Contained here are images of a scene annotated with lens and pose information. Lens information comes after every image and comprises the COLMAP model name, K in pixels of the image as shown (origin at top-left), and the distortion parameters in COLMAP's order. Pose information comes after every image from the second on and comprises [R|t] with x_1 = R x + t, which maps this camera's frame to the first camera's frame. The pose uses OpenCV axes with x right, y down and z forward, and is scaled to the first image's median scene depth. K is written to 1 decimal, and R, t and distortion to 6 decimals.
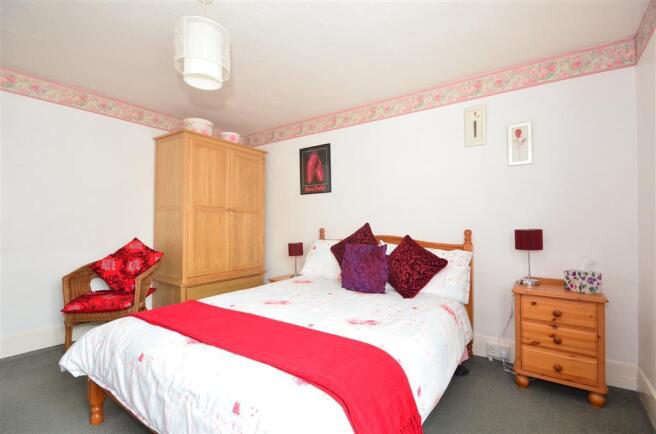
lens RADIAL K [[304.0, 0, 328.0], [0, 304.0, 217.0], [0, 0, 1]] dist [0.001243, 0.000139]
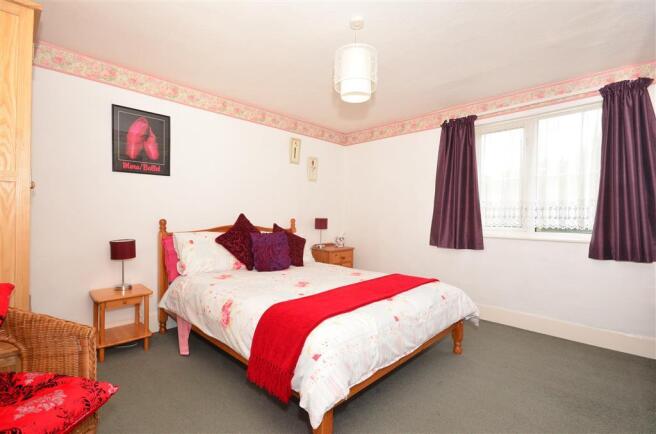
lens RADIAL K [[304.0, 0, 328.0], [0, 304.0, 217.0], [0, 0, 1]] dist [0.001243, 0.000139]
pose [[0.141548, 0.009377, 0.989887, -0.770405], [-0.009171, 0.999925, -0.008161, 0.033731], [-0.989889, -0.007923, 0.141623, 0.472863]]
